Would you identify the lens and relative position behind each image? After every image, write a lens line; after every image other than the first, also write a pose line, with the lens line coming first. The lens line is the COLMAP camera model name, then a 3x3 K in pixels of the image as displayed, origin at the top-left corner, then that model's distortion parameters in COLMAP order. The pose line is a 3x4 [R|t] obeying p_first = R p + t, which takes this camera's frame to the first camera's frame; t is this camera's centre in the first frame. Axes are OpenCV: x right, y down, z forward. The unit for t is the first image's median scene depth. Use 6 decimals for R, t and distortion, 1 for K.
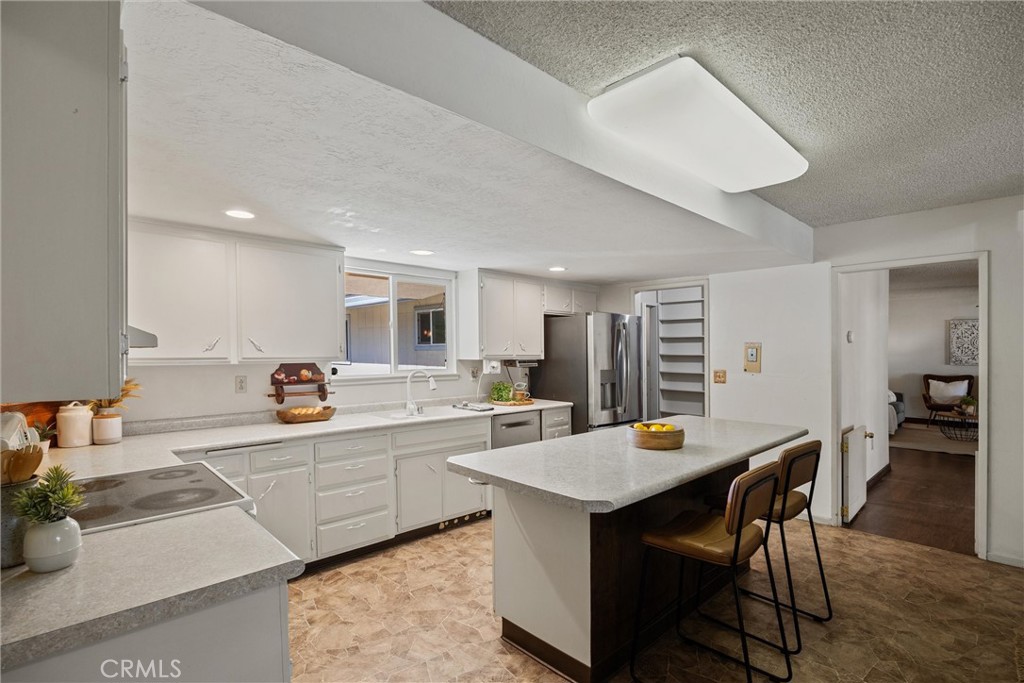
lens RADIAL K [[490.9, 0, 536.6], [0, 490.9, 350.9], [0, 0, 1]] dist [-0.008650, -0.001619]
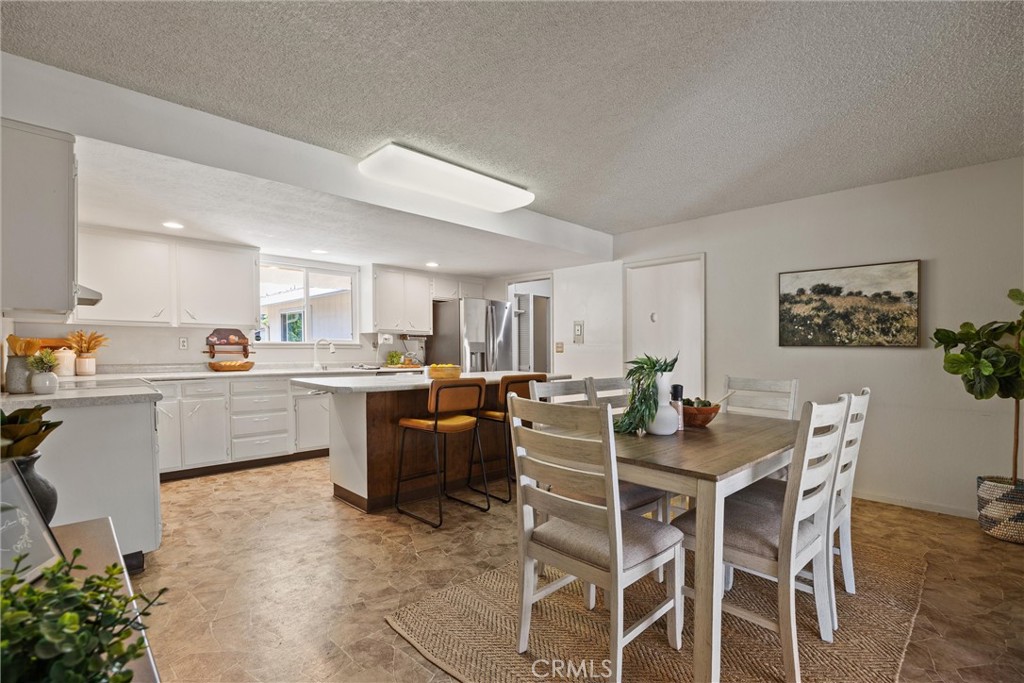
lens RADIAL K [[490.9, 0, 543.8], [0, 490.9, 355.4], [0, 0, 1]] dist [-0.008650, -0.001619]
pose [[0.999969, 0.007249, 0.003089, 0.408474], [-0.007273, 0.999943, 0.007811, 0.078636], [-0.003033, -0.007833, 0.999965, -0.392650]]
